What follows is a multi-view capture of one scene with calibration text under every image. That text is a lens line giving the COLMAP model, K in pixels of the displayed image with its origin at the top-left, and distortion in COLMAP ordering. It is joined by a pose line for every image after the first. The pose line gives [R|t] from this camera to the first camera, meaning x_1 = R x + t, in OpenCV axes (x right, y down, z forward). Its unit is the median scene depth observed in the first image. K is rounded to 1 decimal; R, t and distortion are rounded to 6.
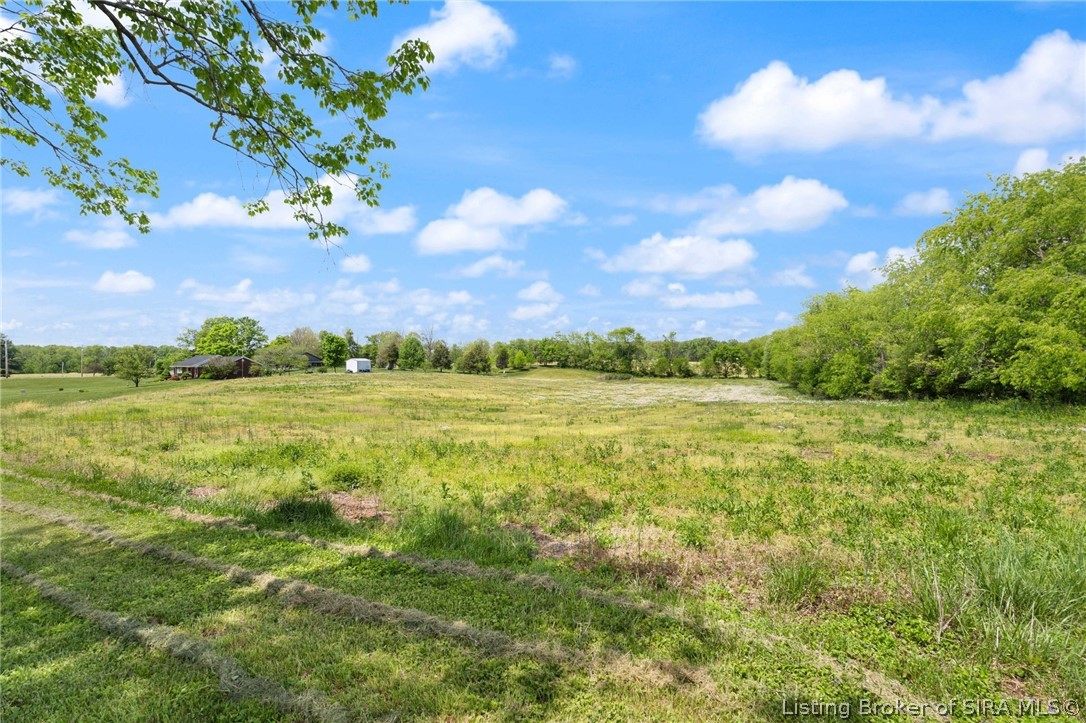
lens RADIAL K [[476.0, 0, 543.0], [0, 476.0, 361.5], [0, 0, 1]] dist [-0.015873, -0.000117]
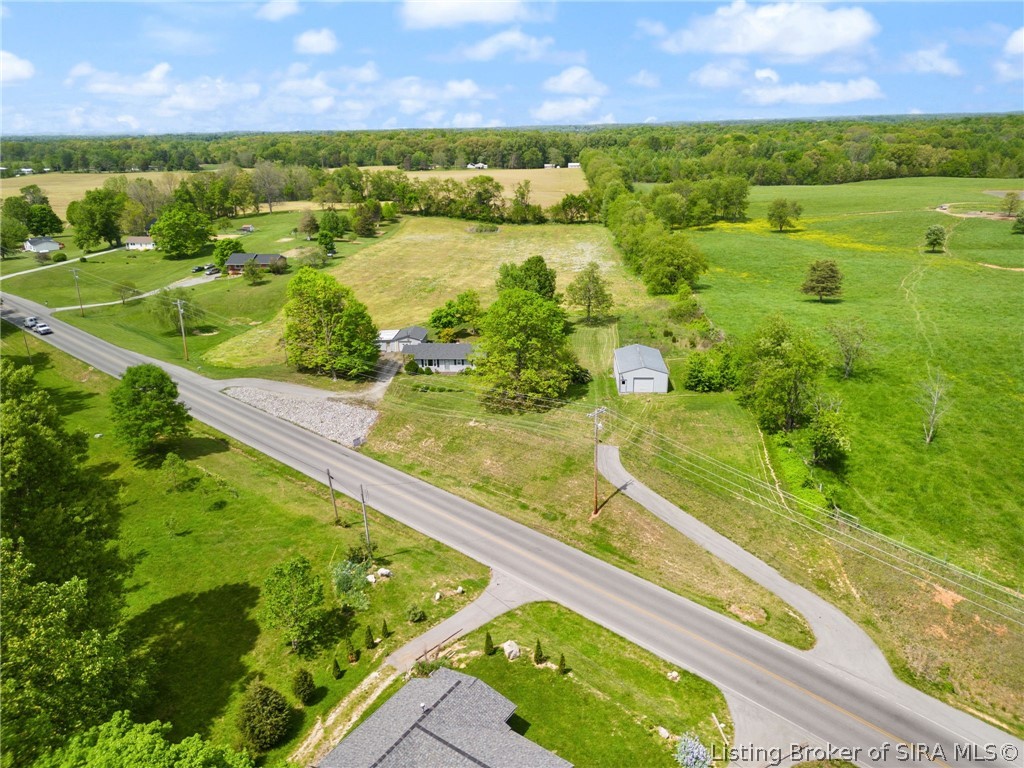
lens RADIAL K [[720.4, 0, 512.0], [0, 720.4, 384.0], [0, 0, 1]] dist [0.090516, -0.095143]
pose [[0.946757, -0.116772, 0.300026, -0.324136], [0.012025, 0.944080, 0.329498, -0.172884], [-0.321725, -0.308346, 0.895218, -0.648325]]
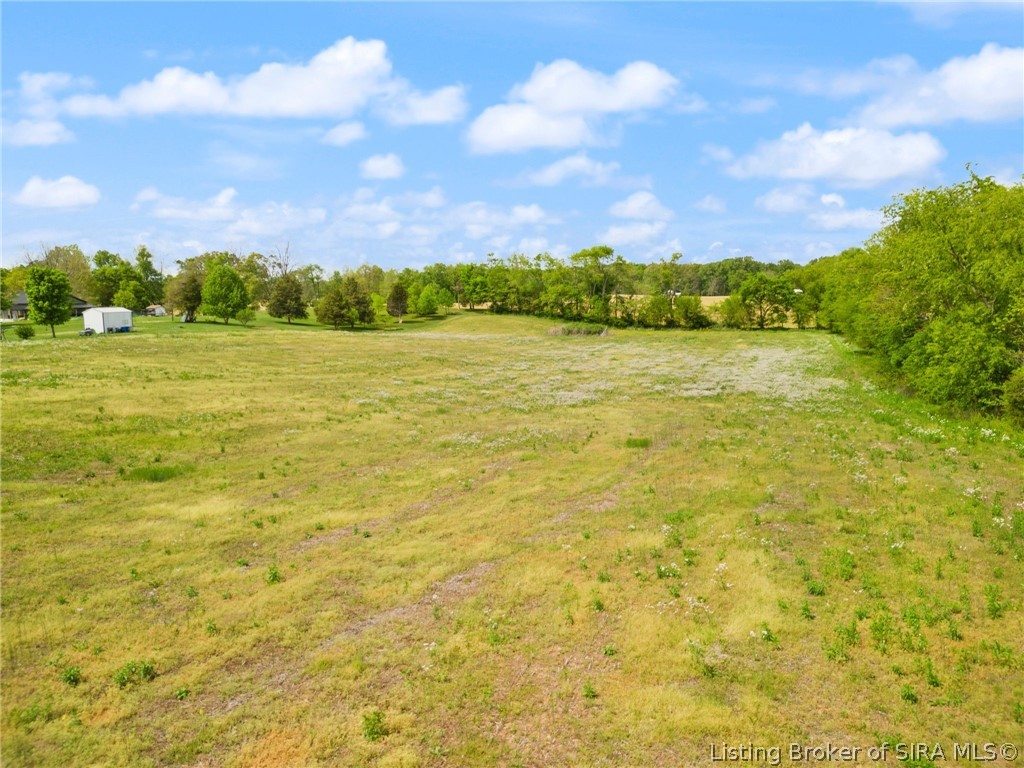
lens RADIAL K [[720.4, 0, 512.0], [0, 720.4, 384.0], [0, 0, 1]] dist [0.090516, -0.095143]
pose [[0.999780, -0.008998, 0.018956, 0.044088], [0.006582, 0.992281, 0.123837, -0.012308], [-0.019924, -0.123685, 0.992122, 0.066806]]
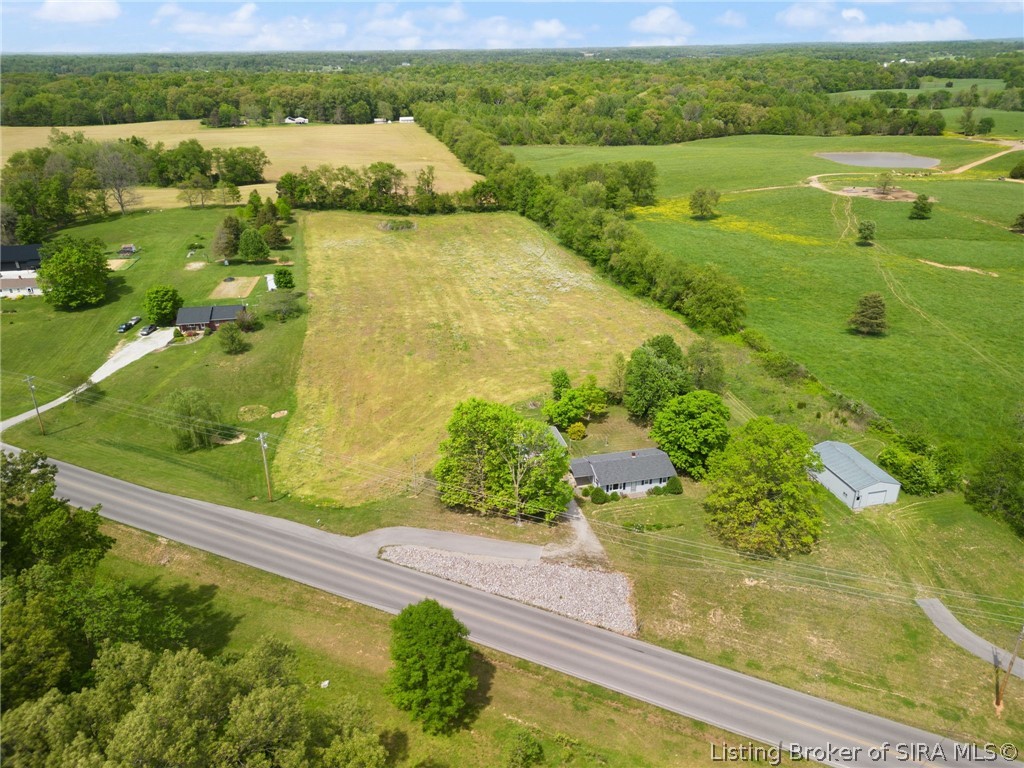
lens RADIAL K [[723.2, 0, 512.0], [0, 723.2, 384.0], [0, 0, 1]] dist [0.049101, -0.033580]
pose [[0.811200, -0.245610, 0.530689, -0.531945], [0.005776, 0.910840, 0.412719, -0.281873], [-0.584740, -0.331733, 0.740292, -0.411563]]
